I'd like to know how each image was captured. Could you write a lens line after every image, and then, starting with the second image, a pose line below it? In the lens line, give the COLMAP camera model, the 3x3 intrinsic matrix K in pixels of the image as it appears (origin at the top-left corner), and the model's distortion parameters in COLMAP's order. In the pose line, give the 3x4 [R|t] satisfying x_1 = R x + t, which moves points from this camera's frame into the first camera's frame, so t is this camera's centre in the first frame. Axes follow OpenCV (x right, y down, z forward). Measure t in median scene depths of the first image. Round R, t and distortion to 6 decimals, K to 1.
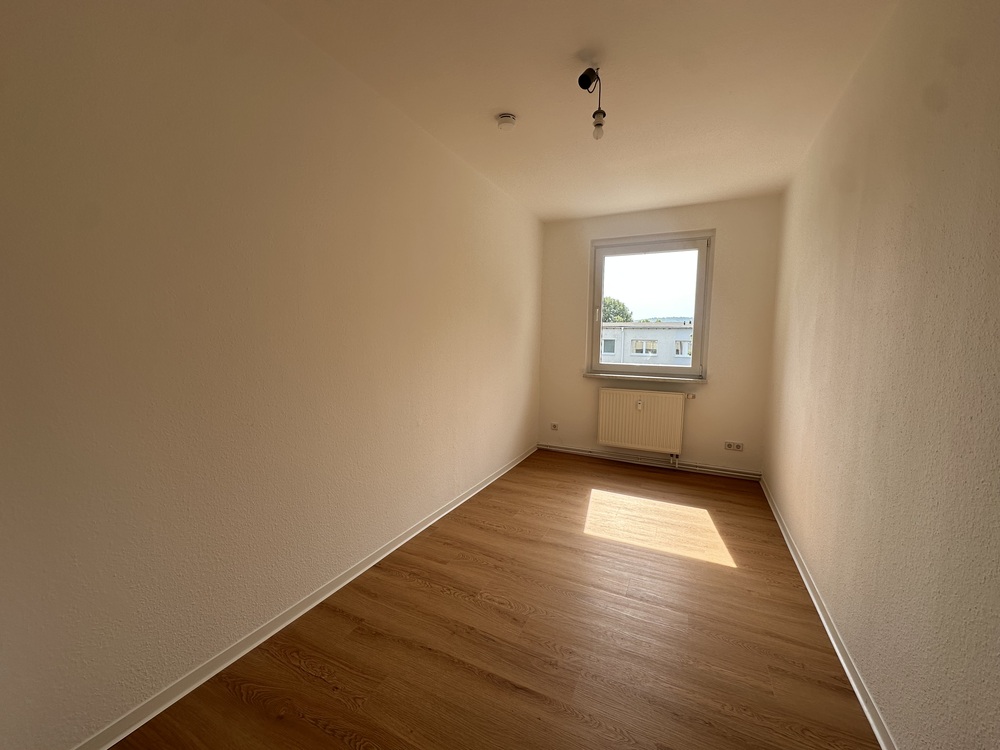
lens RADIAL K [[399.4, 0, 490.3], [0, 399.4, 376.2], [0, 0, 1]] dist [-0.009093, 0.000238]
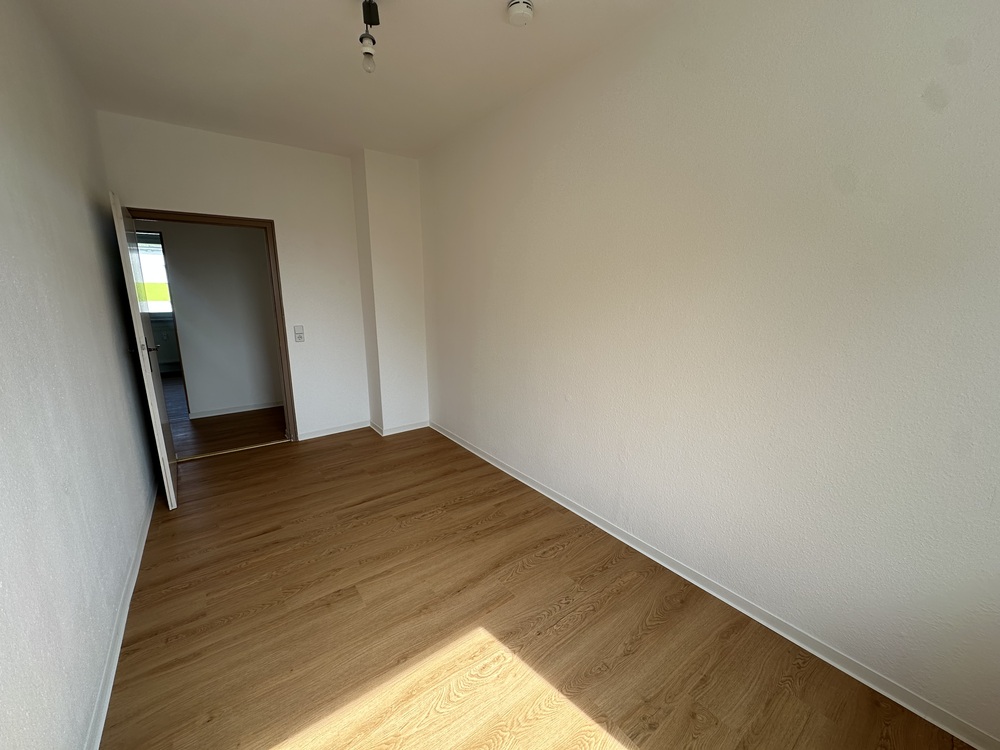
lens RADIAL K [[399.4, 0, 504.0], [0, 399.4, 375.9], [0, 0, 1]] dist [-0.009093, 0.000238]
pose [[-0.442232, 0.169559, -0.880727, 0.504978], [-0.096855, 0.967197, 0.234839, -0.098212], [0.891656, 0.189156, -0.411303, 0.875387]]
